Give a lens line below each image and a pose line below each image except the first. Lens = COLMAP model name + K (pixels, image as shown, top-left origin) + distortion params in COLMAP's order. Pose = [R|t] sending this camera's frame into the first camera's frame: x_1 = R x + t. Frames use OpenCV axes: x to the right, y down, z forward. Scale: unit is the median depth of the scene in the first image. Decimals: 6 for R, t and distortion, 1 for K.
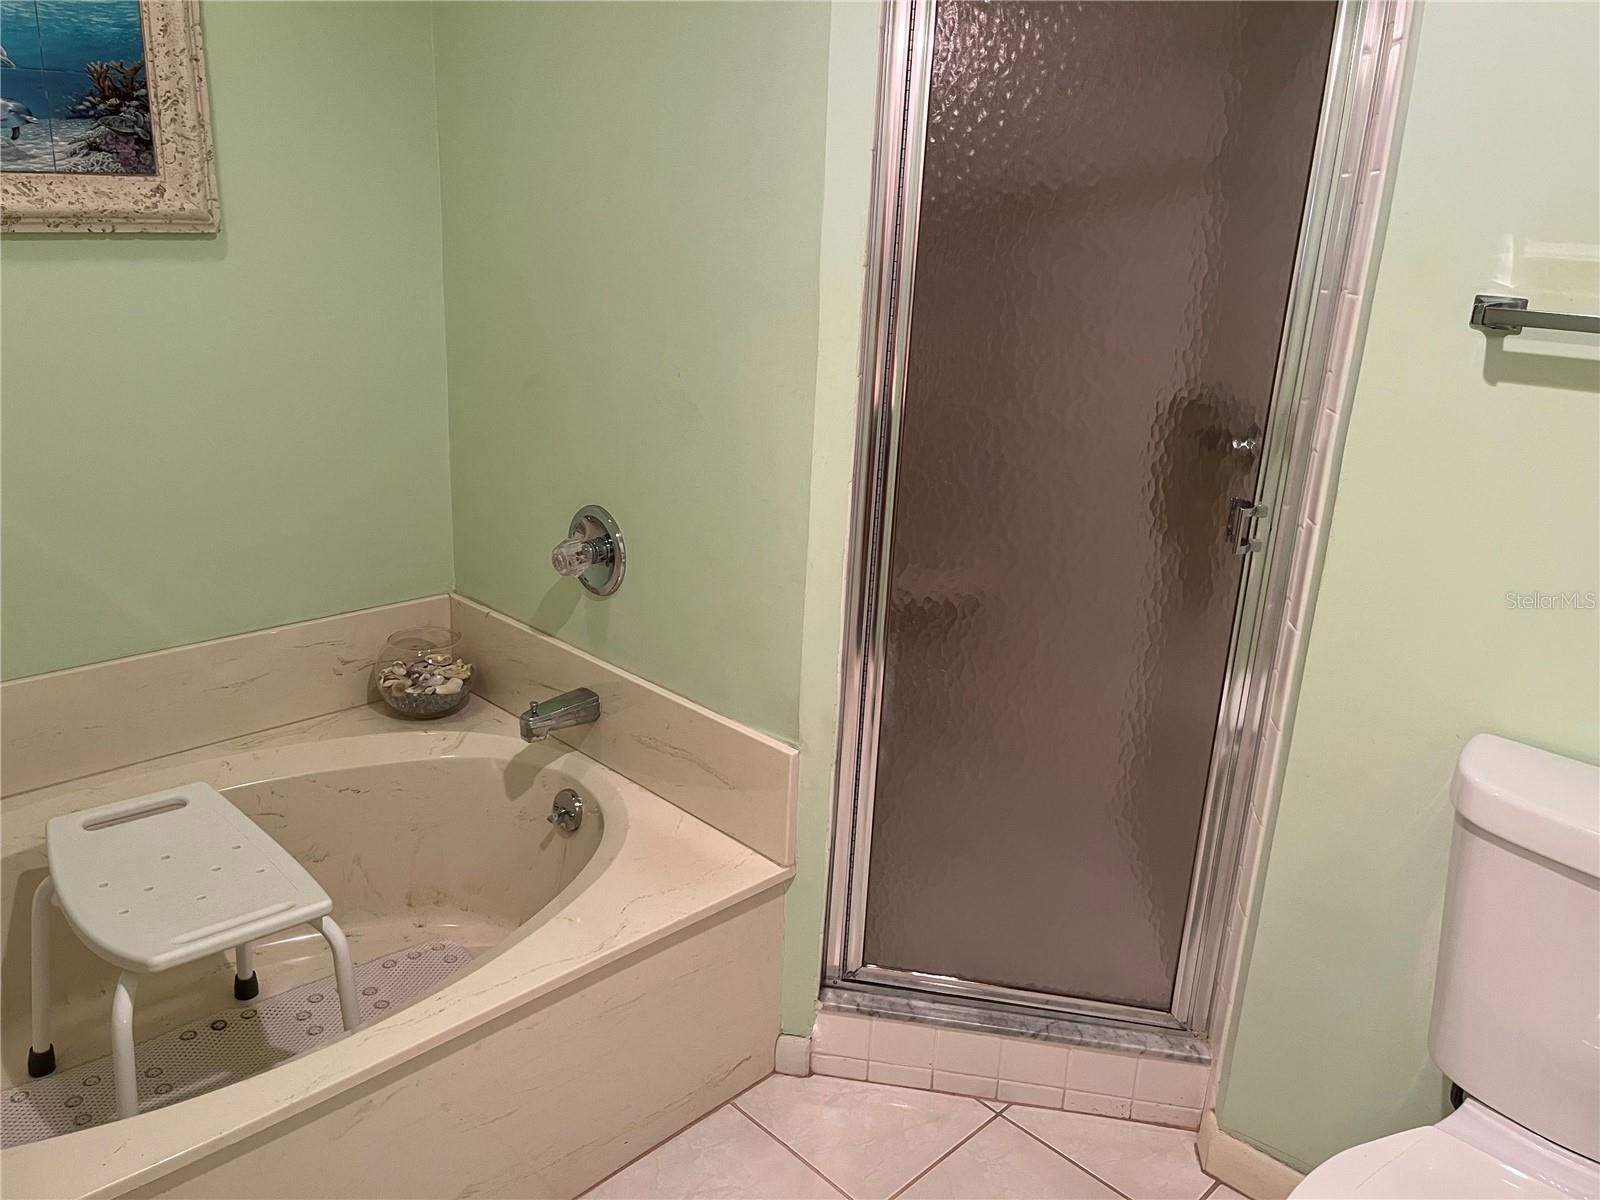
lens RADIAL K [[1224.0, 0, 796.6], [0, 1224.0, 592.1], [0, 0, 1]] dist [0.061270, -0.087151]
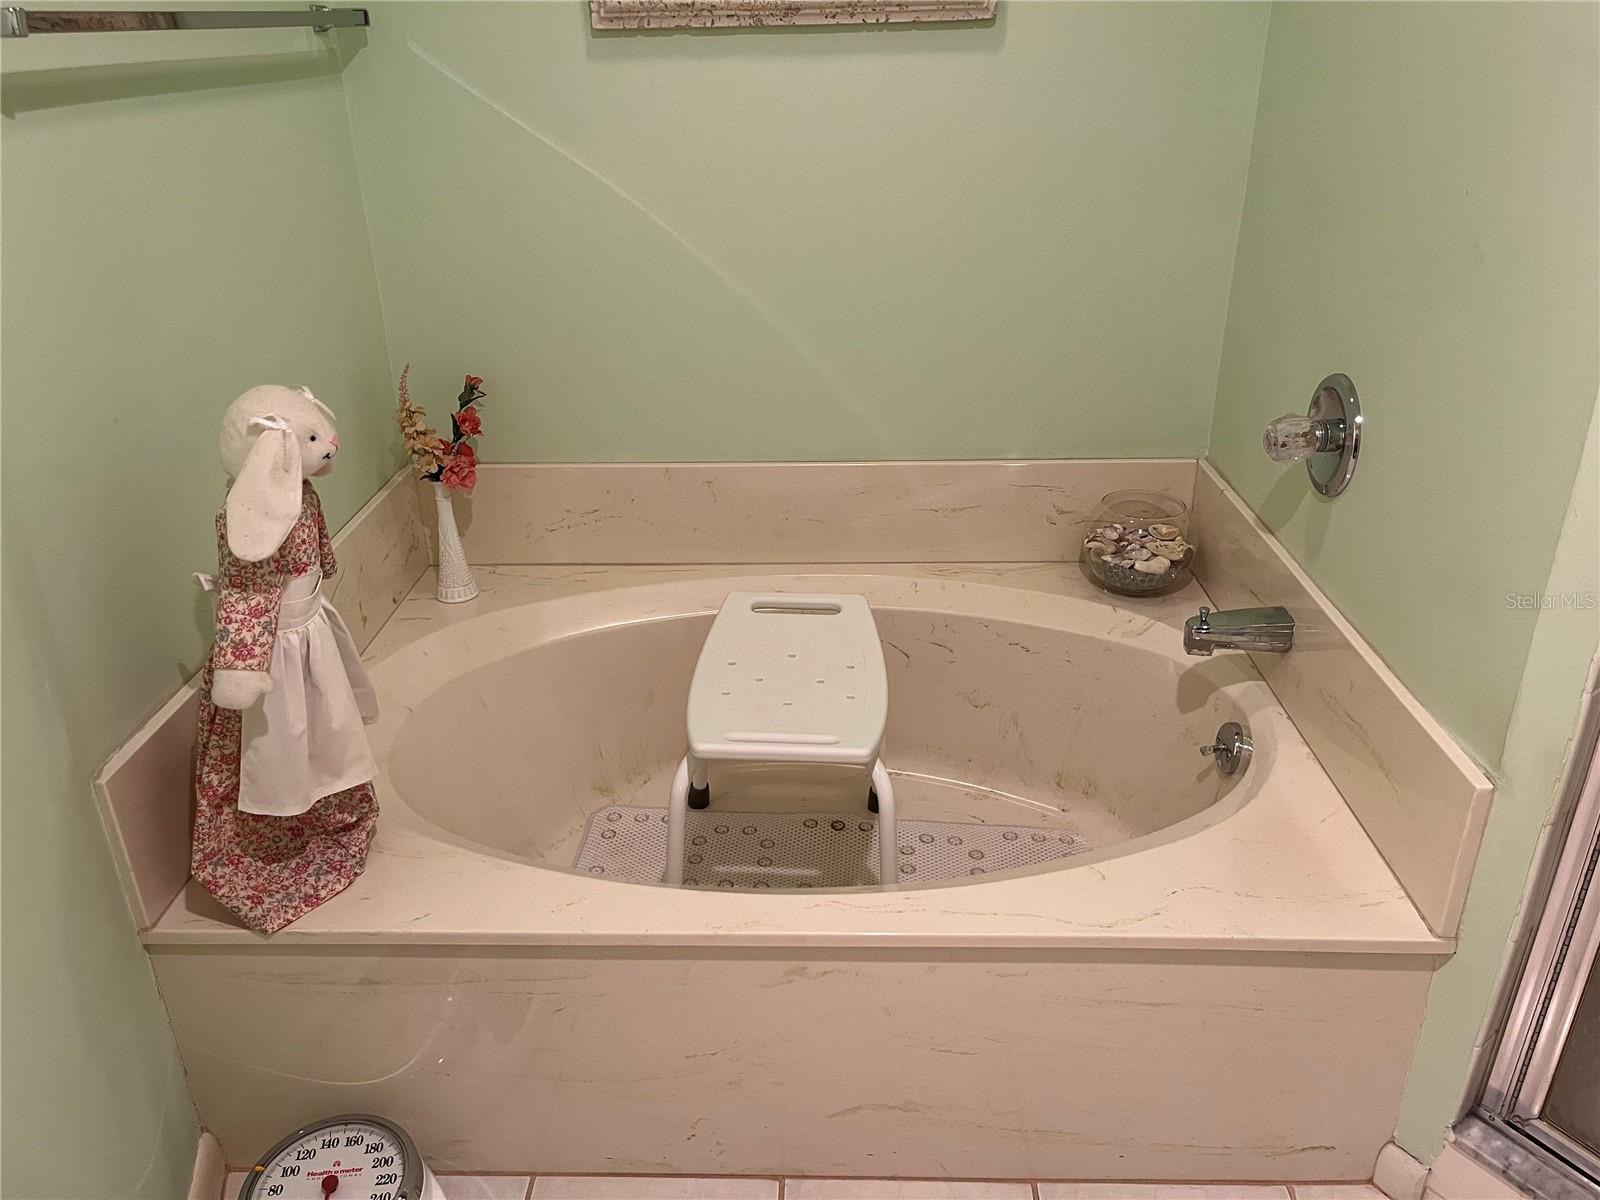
lens RADIAL K [[1224.0, 0, 781.1], [0, 1224.0, 587.4], [0, 0, 1]] dist [0.061270, -0.087151]
pose [[0.689885, 0.255293, -0.677410, 0.141023], [-0.171549, 0.966753, 0.189627, -0.029701], [0.703299, -0.014612, 0.710744, 0.225644]]
